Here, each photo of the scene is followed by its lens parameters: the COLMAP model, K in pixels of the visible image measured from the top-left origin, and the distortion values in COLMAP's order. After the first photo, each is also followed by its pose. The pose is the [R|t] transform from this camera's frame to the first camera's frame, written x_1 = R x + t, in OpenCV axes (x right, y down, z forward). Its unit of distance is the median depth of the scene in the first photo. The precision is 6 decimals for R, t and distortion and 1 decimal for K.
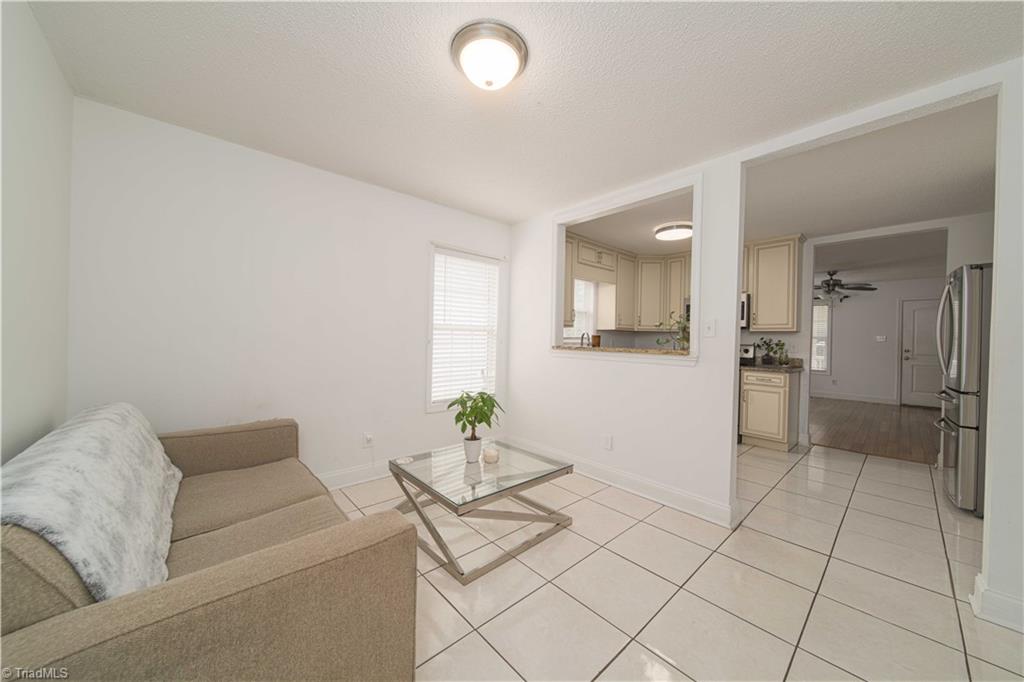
lens RADIAL K [[360.0, 0, 507.8], [0, 360.0, 343.8], [0, 0, 1]] dist [-0.001350, -0.000009]
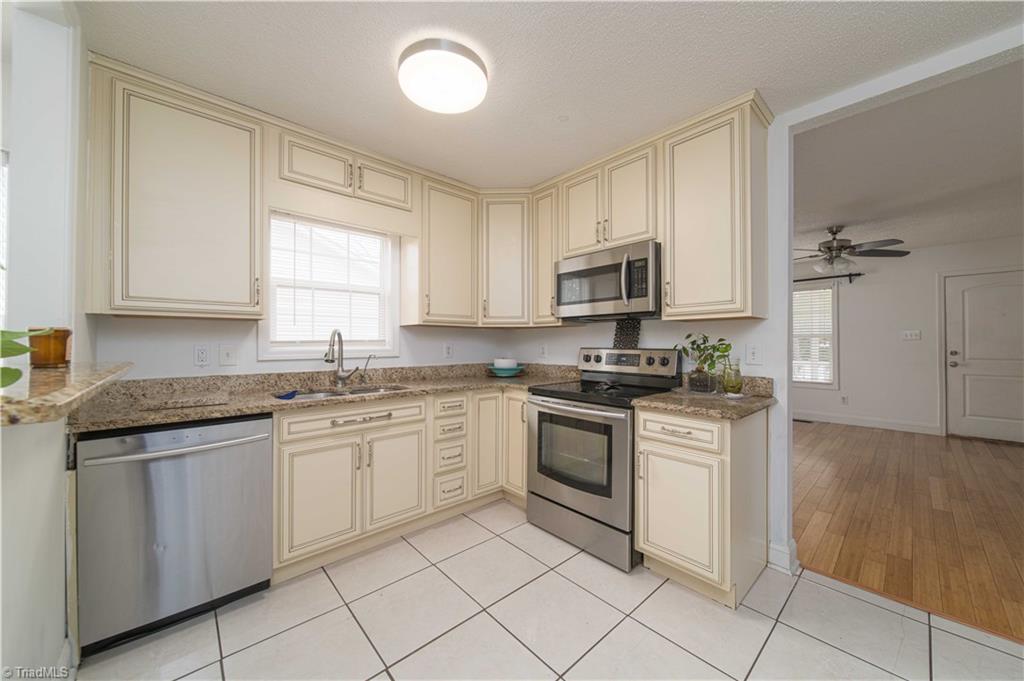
lens RADIAL K [[360.0, 0, 515.6], [0, 360.0, 344.3], [0, 0, 1]] dist [-0.001350, -0.000009]
pose [[0.999844, -0.017532, -0.002288, 0.467587], [0.017494, 0.999723, -0.015721, 0.000392], [0.002563, 0.015679, 0.999874, 0.511886]]
